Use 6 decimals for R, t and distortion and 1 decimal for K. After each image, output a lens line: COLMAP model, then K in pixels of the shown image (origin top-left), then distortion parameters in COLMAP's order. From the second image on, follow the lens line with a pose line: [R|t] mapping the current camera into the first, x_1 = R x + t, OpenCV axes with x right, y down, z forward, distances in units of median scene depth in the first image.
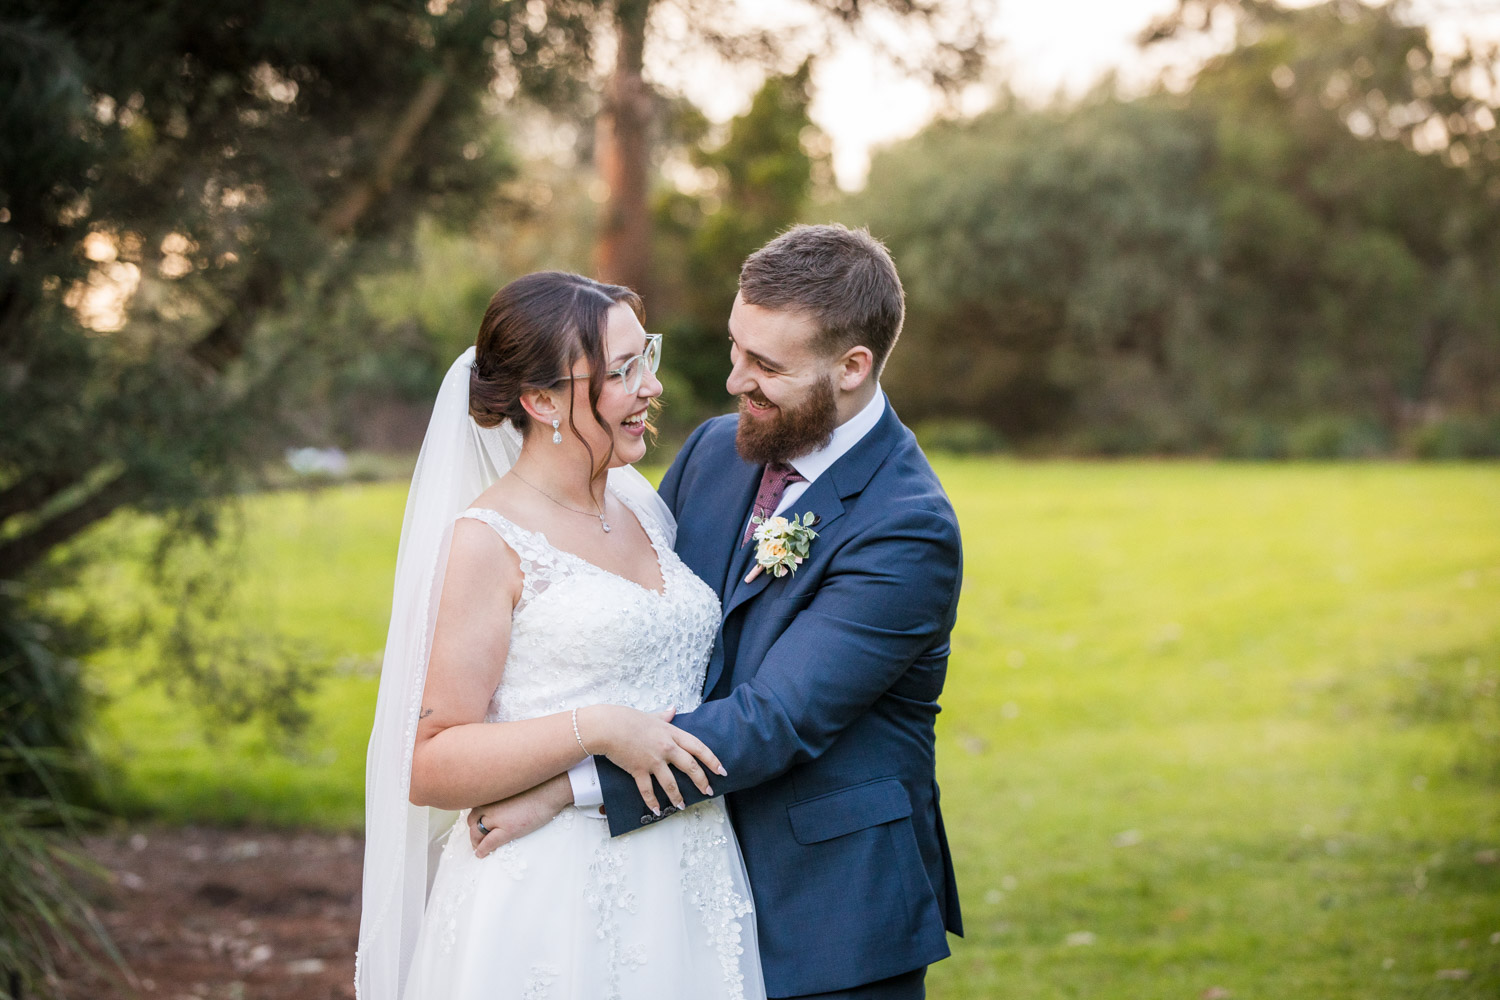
lens RADIAL K [[4302.1, 0, 750.0], [0, 4302.1, 500.0], [0, 0, 1]] dist [-0.098538, 1.697457]
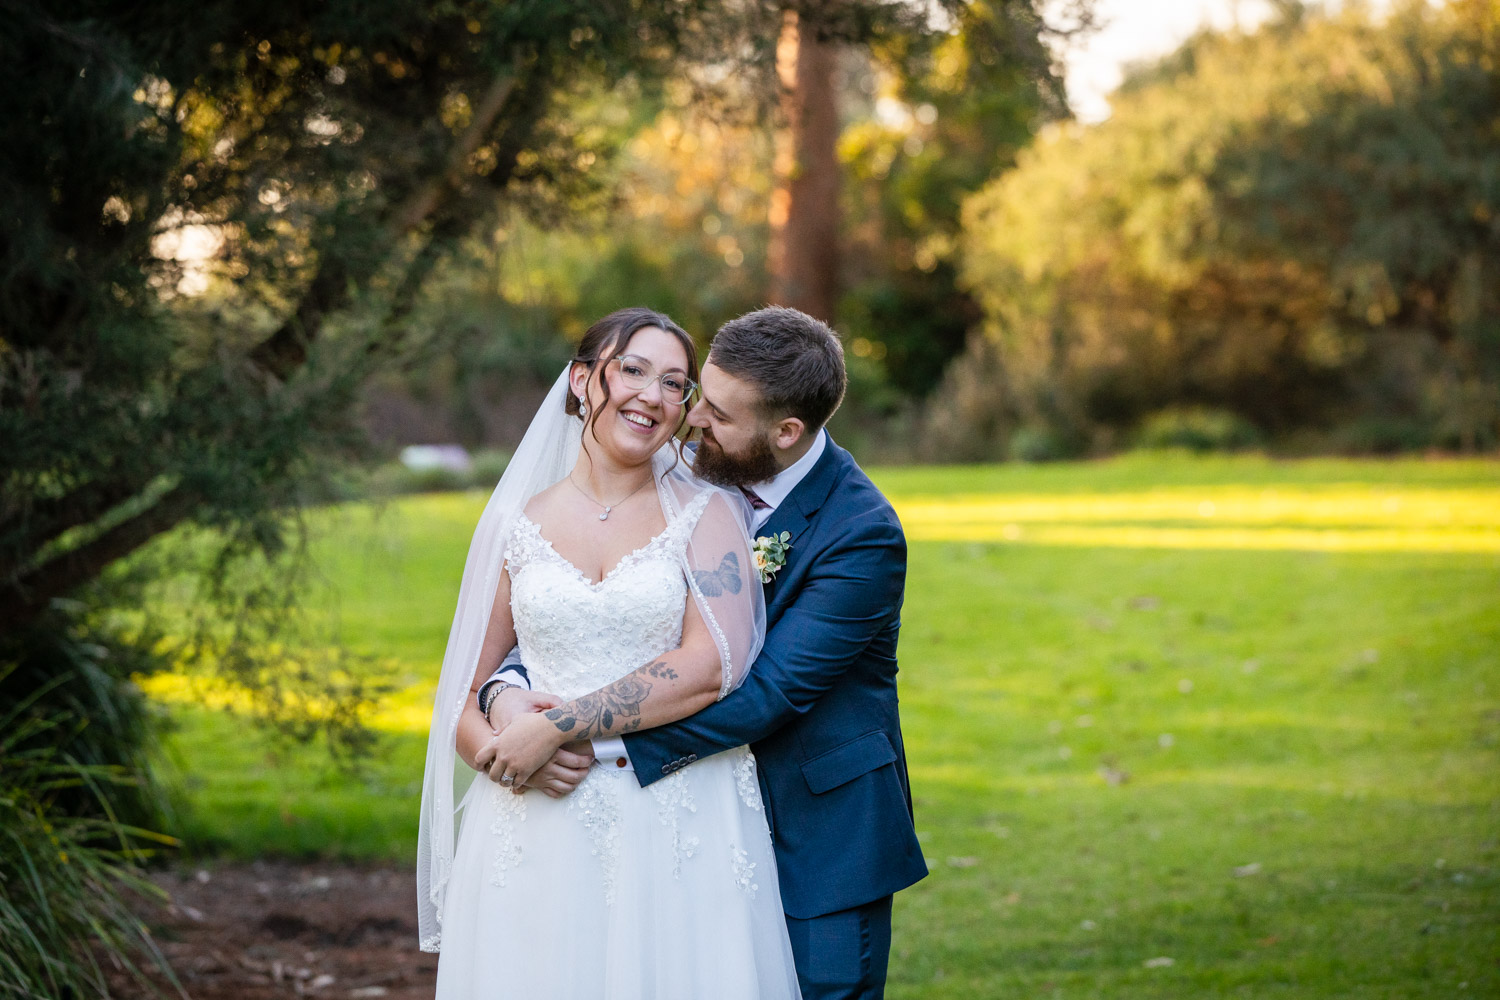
lens RADIAL K [[5494.9, 0, 750.0], [0, 5494.9, 500.0], [0, 0, 1]] dist [0.230274, -3.145526]
pose [[0.998862, -0.000917, -0.047693, 0.038974], [0.000876, 0.999999, -0.000889, -0.001216], [0.047693, 0.000846, 0.998862, -0.221145]]
